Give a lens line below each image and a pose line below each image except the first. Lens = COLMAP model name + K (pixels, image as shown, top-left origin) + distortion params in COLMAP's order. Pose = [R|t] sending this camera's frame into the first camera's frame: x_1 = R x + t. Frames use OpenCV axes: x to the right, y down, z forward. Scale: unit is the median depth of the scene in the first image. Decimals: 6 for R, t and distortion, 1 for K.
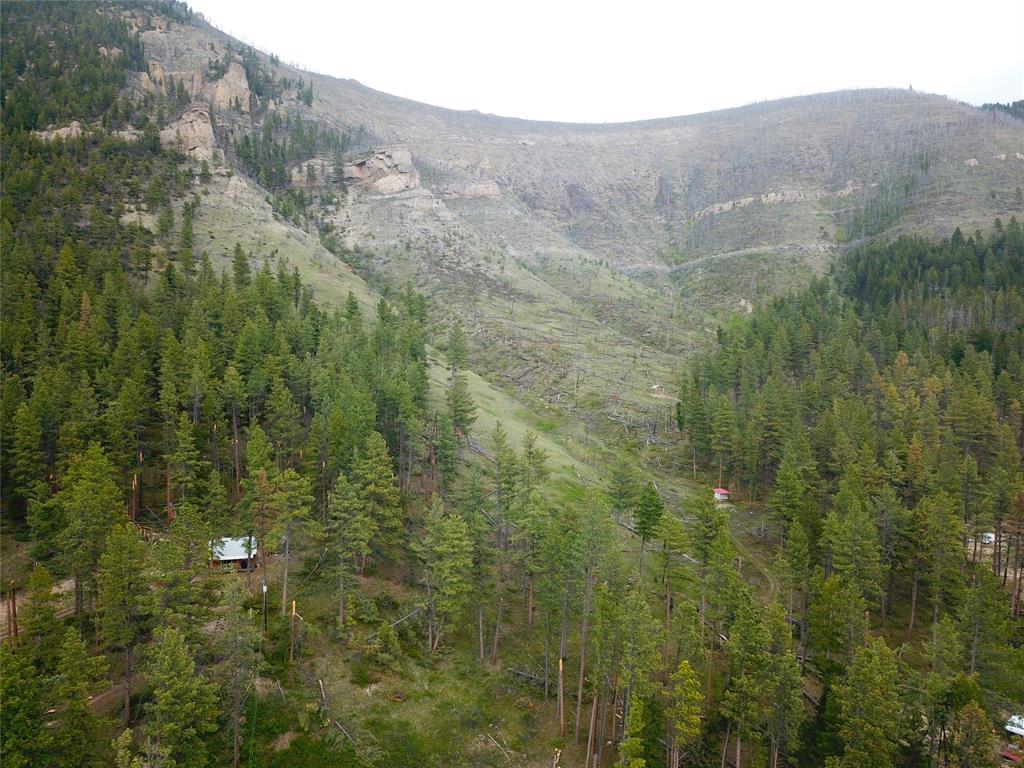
lens RADIAL K [[787.2, 0, 512.9], [0, 787.2, 386.3], [0, 0, 1]] dist [0.019681, -0.011565]
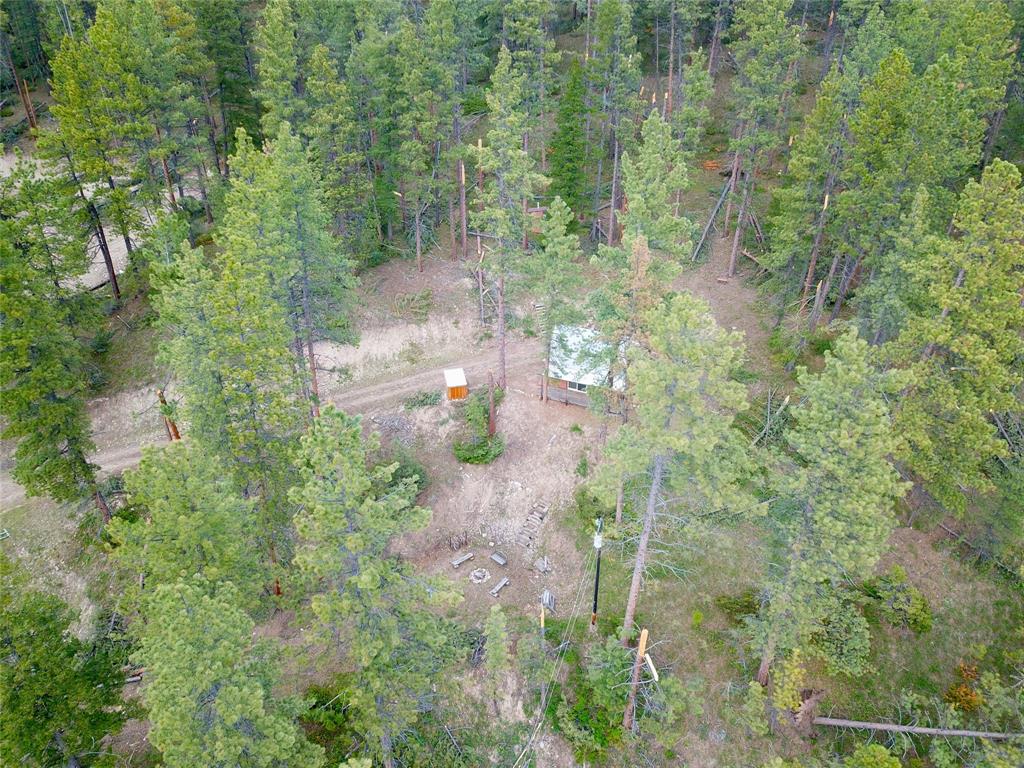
lens RADIAL K [[787.2, 0, 507.1], [0, 787.2, 389.5], [0, 0, 1]] dist [0.019681, -0.011565]
pose [[0.806160, 0.310127, -0.503912, -0.144395], [-0.023973, 0.868057, 0.495885, -0.015799], [0.591211, -0.387683, 0.707228, 0.607997]]
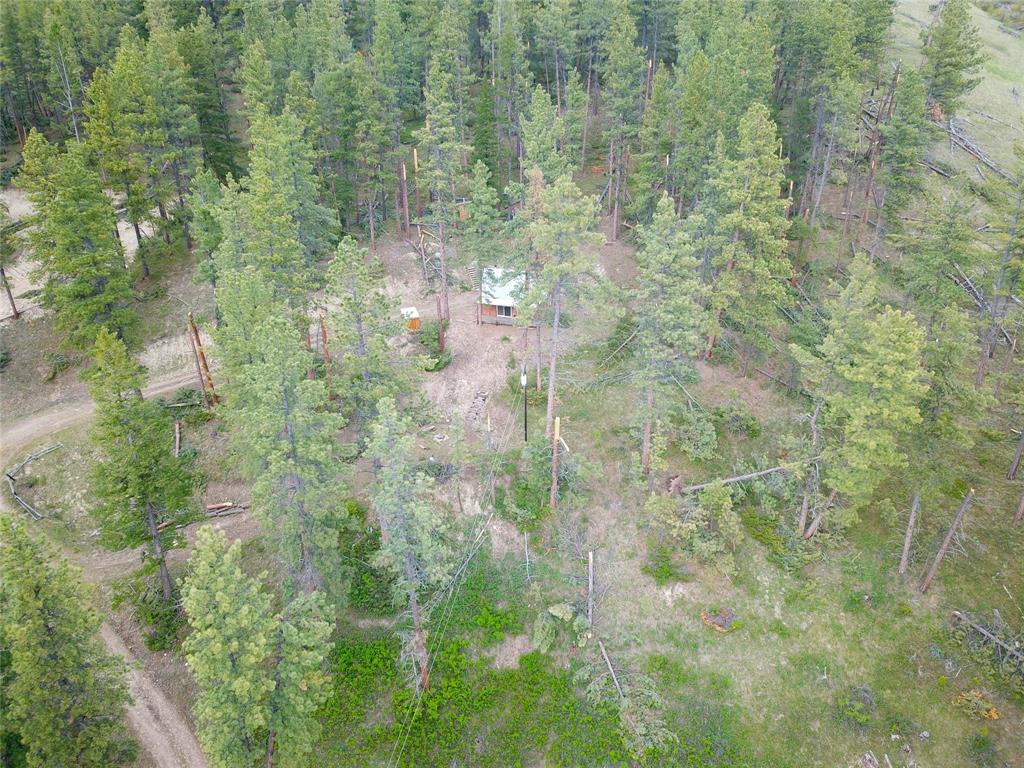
lens RADIAL K [[787.2, 0, 510.9], [0, 787.2, 389.4], [0, 0, 1]] dist [0.019681, -0.011565]
pose [[0.867173, 0.203127, -0.454697, -0.044879], [-0.003622, 0.915584, 0.402110, 0.021925], [0.497993, -0.347052, 0.794706, 0.448036]]
